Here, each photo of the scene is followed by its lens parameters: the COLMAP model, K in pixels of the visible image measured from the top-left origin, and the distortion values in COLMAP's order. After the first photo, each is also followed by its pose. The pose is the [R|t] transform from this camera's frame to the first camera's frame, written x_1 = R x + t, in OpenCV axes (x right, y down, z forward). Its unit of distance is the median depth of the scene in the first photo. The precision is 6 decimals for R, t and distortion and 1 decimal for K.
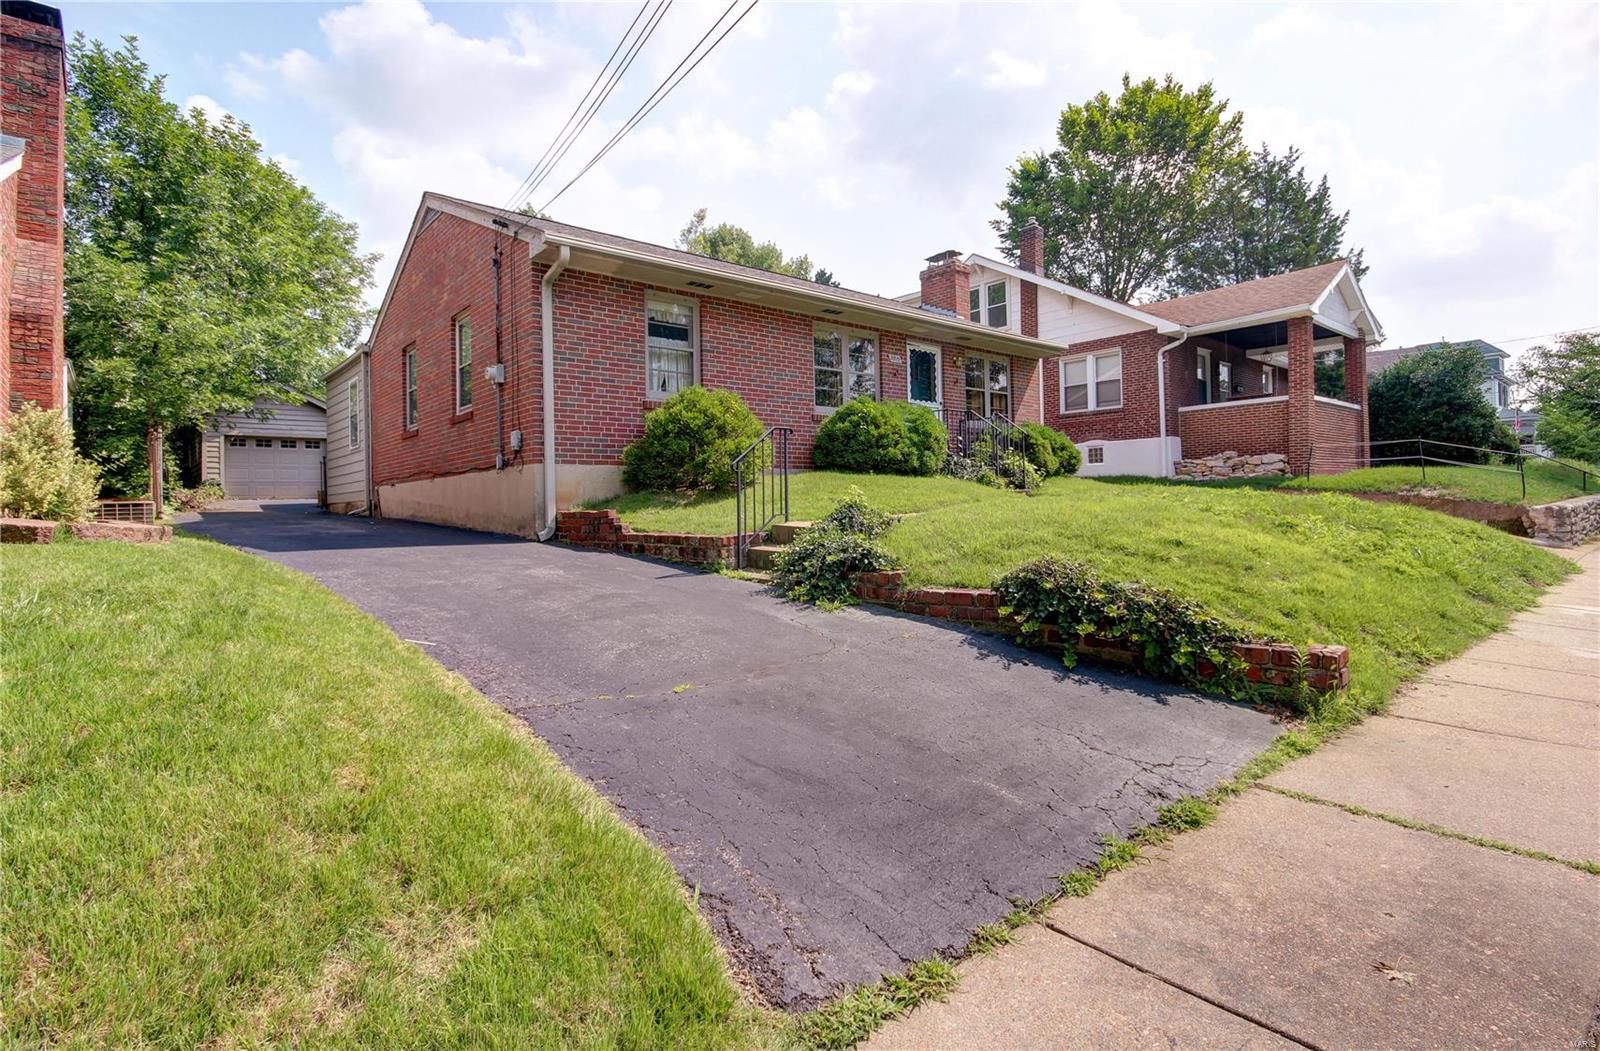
lens RADIAL K [[781.0, 0, 800.0], [0, 781.0, 525.5], [0, 0, 1]] dist [-0.005428, 0.000576]
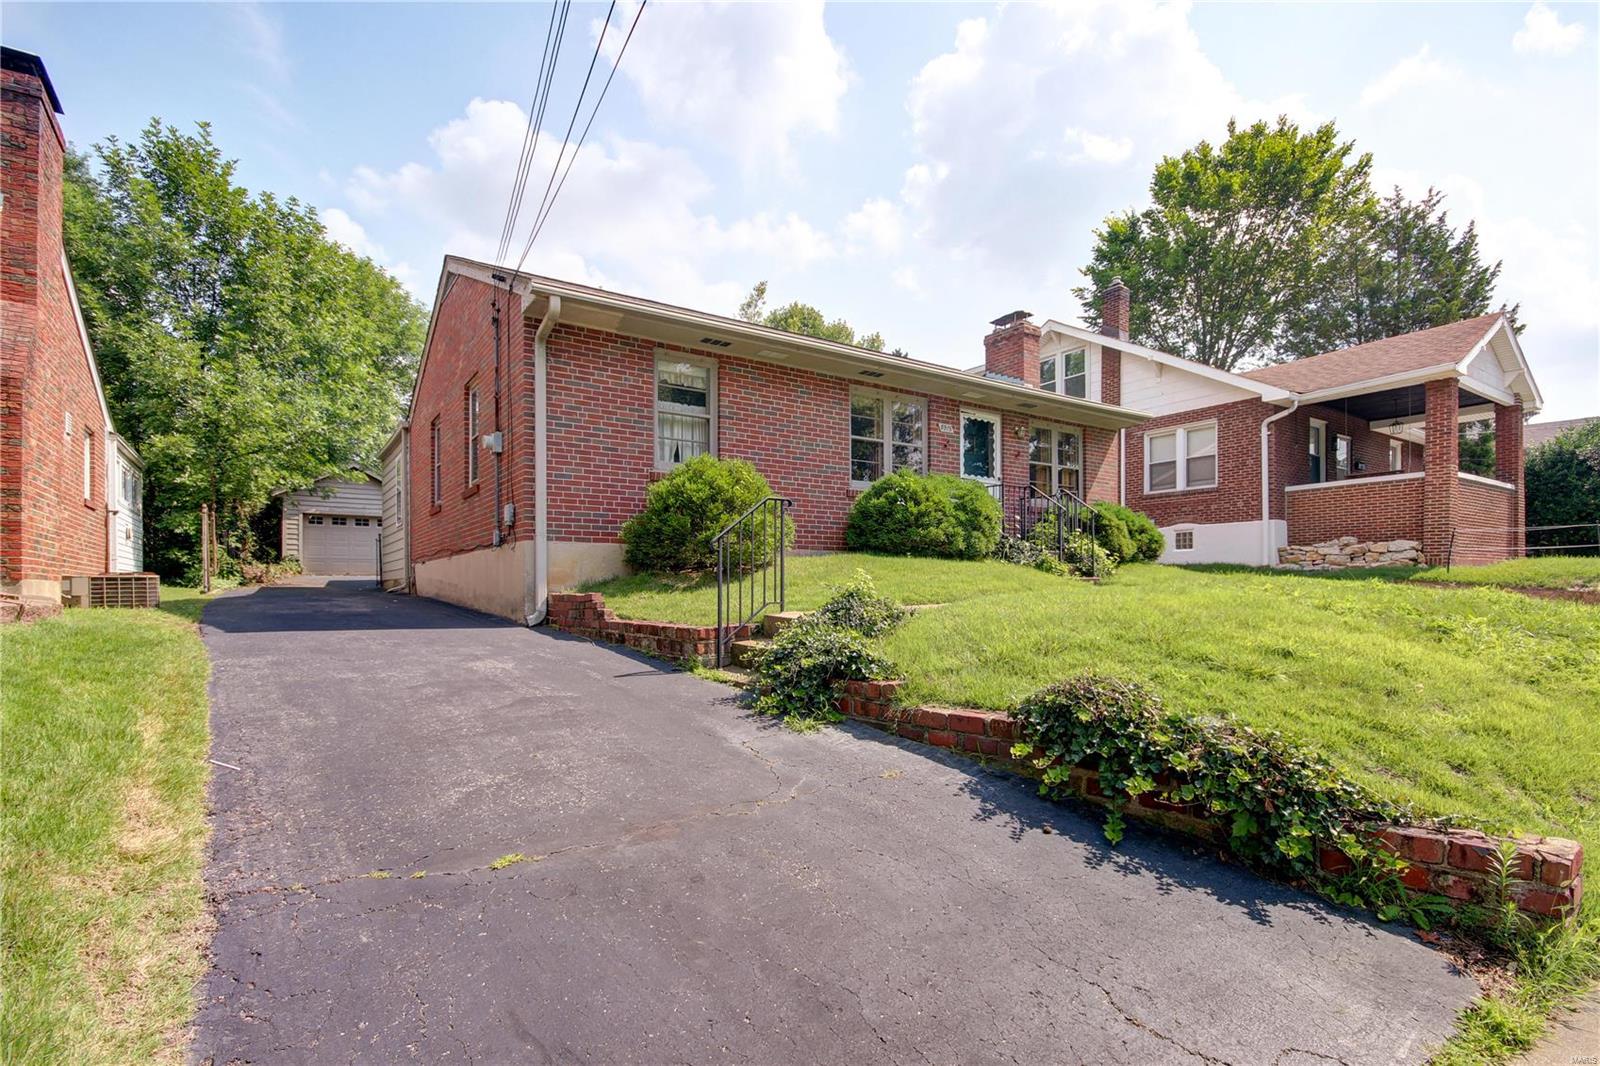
lens RADIAL K [[773.1, 0, 780.8], [0, 773.1, 613.6], [0, 0, 1]] dist [0.000851, -0.001728]
pose [[0.992414, 0.021361, -0.121074, 0.050499], [-0.020626, 0.999760, 0.007316, -0.005331], [0.121201, -0.004764, 0.992617, 0.111141]]
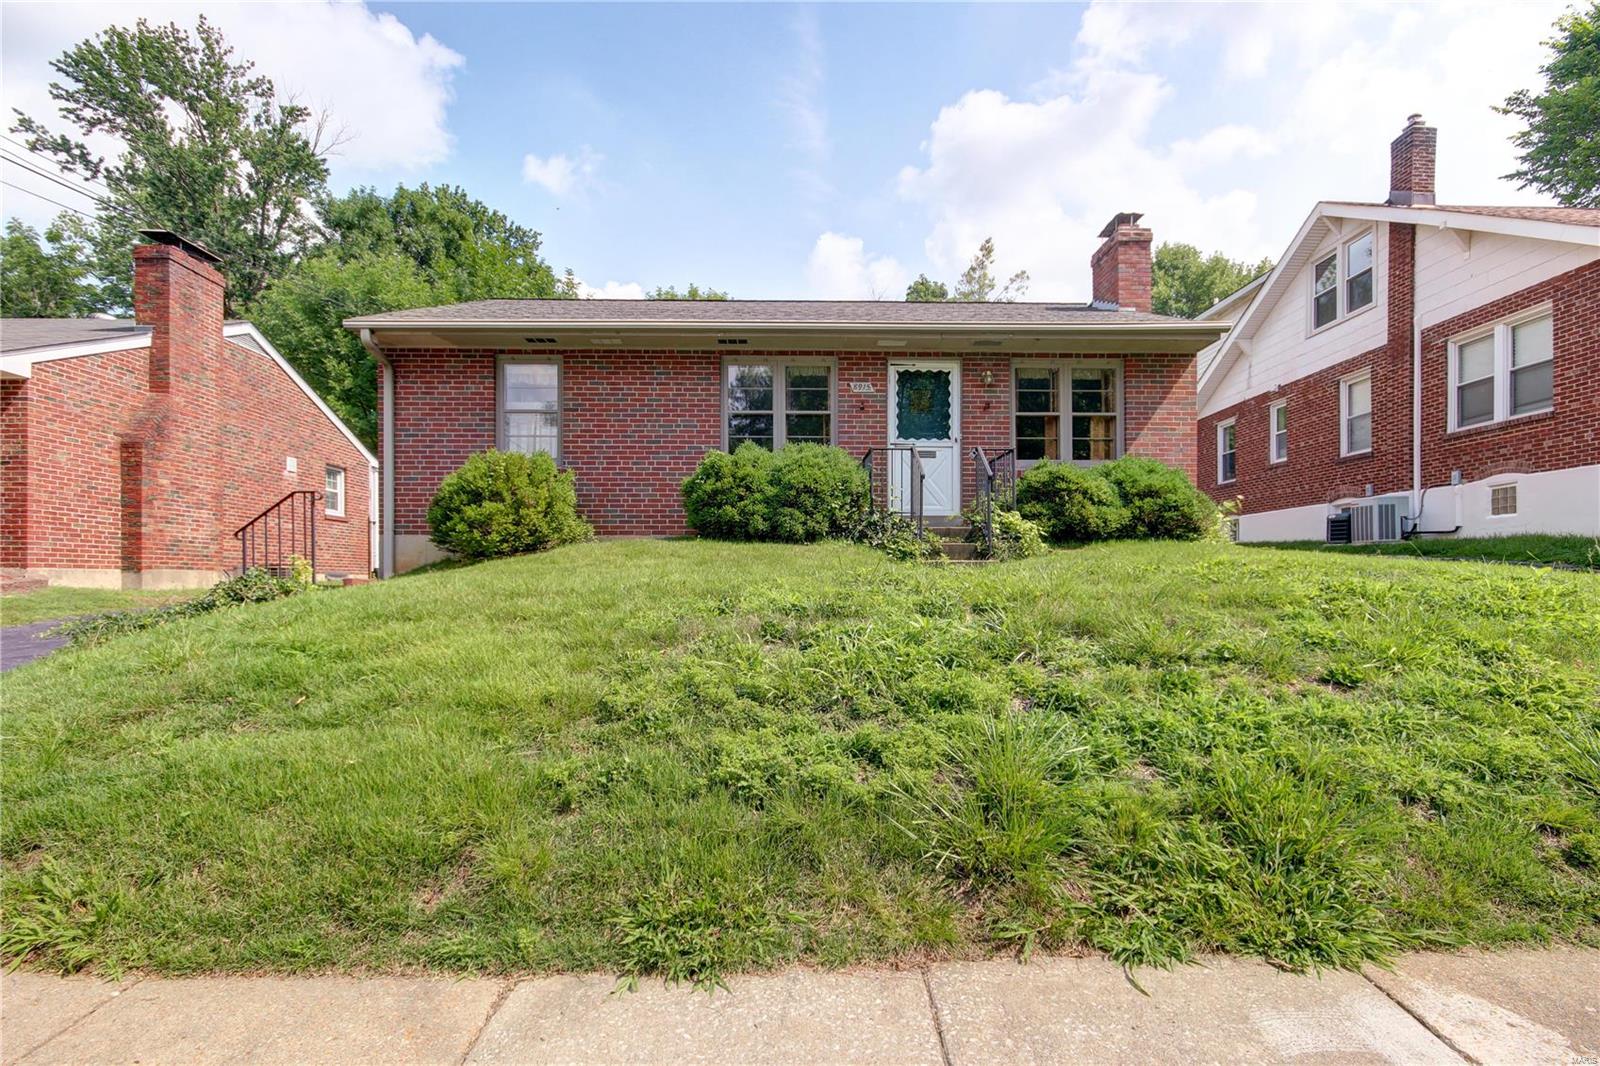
lens RADIAL K [[780.8, 0, 794.0], [0, 780.8, 591.9], [0, 0, 1]] dist [0.007824, -0.008074]
pose [[0.764680, 0.029703, -0.643725, 0.614162], [-0.031855, 0.999458, 0.008276, -0.021142], [0.643622, 0.014177, 0.765212, 0.414074]]
